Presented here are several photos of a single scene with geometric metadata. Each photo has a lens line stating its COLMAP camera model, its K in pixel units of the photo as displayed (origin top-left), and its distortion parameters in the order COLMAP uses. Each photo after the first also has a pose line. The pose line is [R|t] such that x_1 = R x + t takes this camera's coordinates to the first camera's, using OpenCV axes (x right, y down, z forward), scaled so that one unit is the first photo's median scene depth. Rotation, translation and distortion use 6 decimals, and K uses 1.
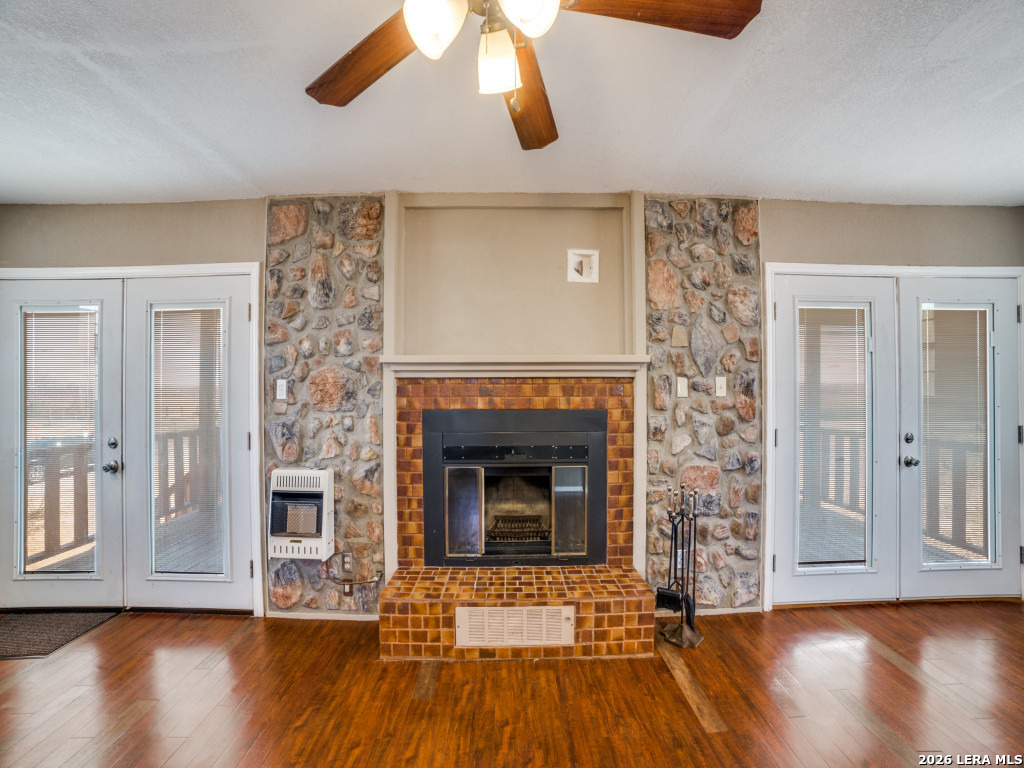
lens RADIAL K [[406.8, 0, 517.9], [0, 406.8, 385.9], [0, 0, 1]] dist [-0.100676, 0.030459]
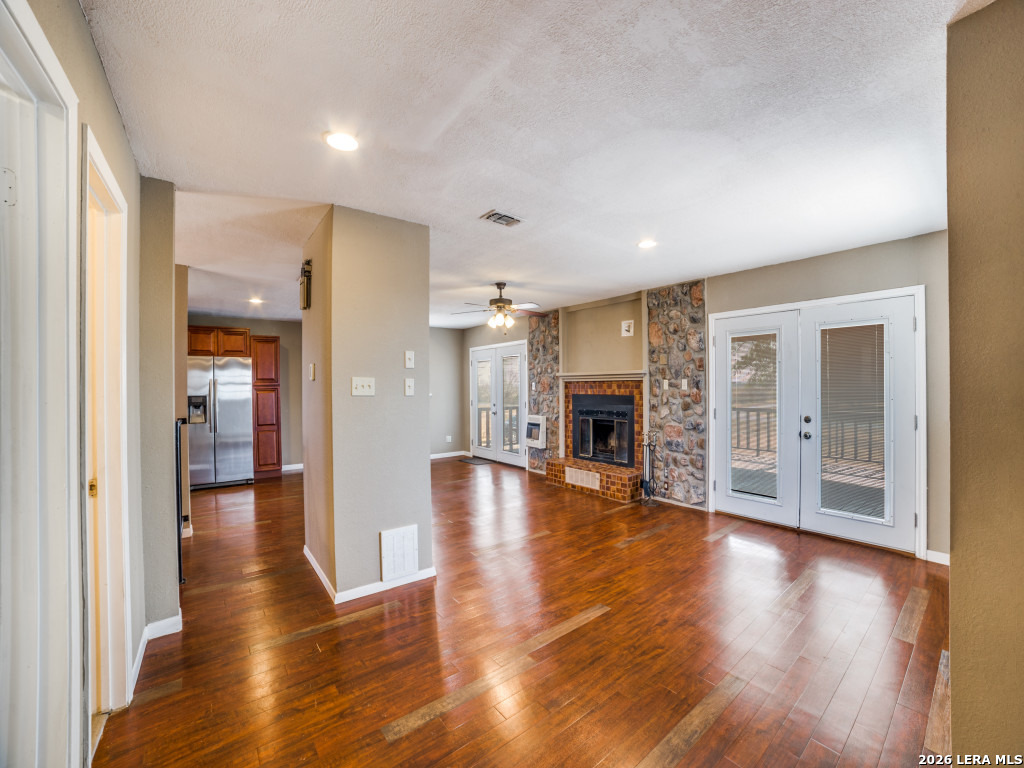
lens RADIAL K [[406.8, 0, 517.9], [0, 406.8, 385.9], [0, 0, 1]] dist [-0.100676, 0.030459]
pose [[0.613354, -0.001245, -0.789807, 1.539807], [0.010830, 0.999918, 0.006834, -0.013071], [0.789734, -0.012745, 0.613317, -0.799922]]
